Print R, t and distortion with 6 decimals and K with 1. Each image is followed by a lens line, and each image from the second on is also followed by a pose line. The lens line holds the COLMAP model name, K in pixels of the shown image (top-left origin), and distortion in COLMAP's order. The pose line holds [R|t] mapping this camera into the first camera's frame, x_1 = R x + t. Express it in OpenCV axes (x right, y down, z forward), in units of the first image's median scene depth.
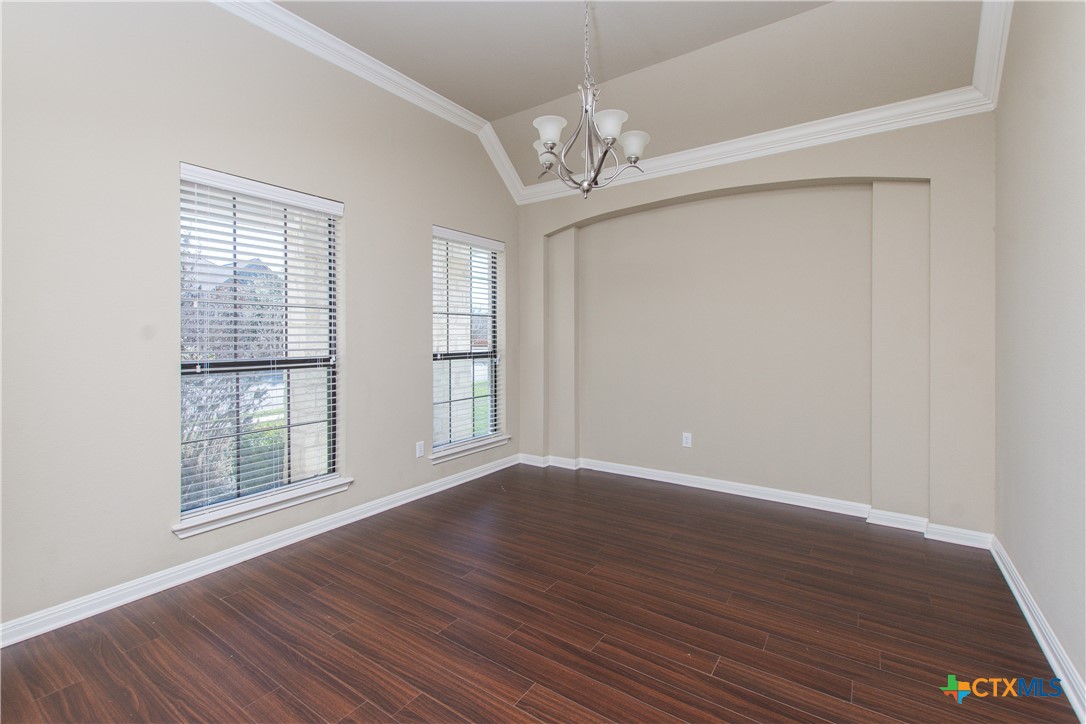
lens RADIAL K [[482.5, 0, 547.8], [0, 482.5, 335.2], [0, 0, 1]] dist [-0.000013, -0.000104]
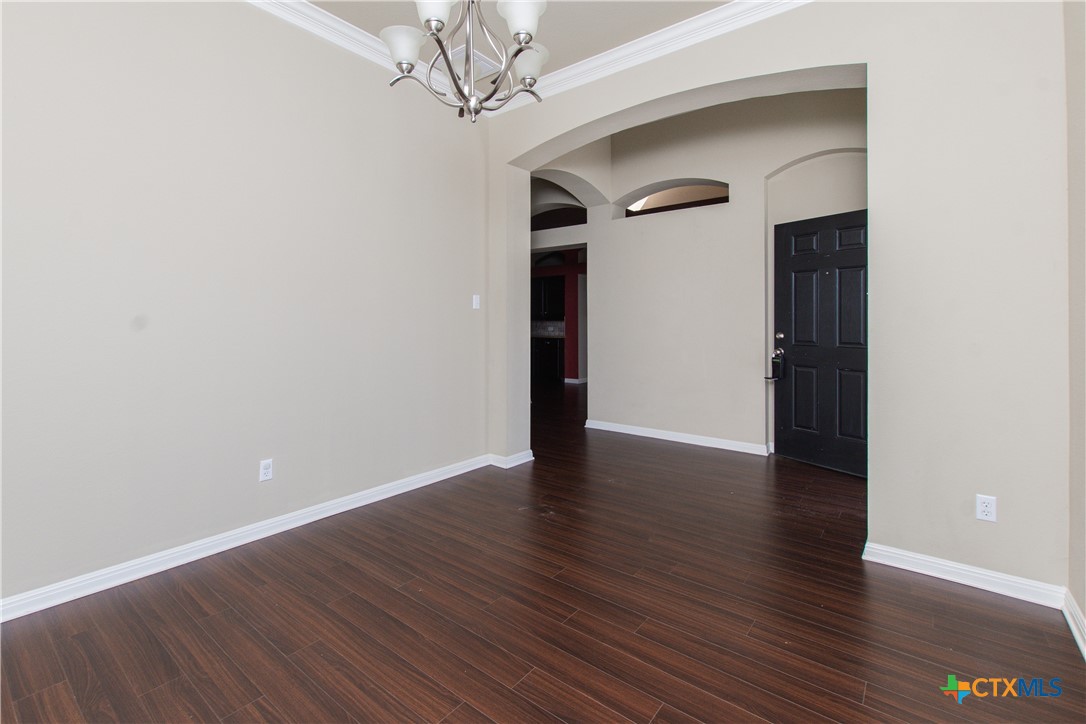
lens RADIAL K [[482.5, 0, 547.8], [0, 482.5, 335.2], [0, 0, 1]] dist [-0.000013, -0.000104]
pose [[-0.998189, -0.004219, 0.060011, -0.068775], [-0.002711, 0.999679, 0.025191, 0.007490], [-0.060098, 0.024982, -0.997880, 1.723796]]
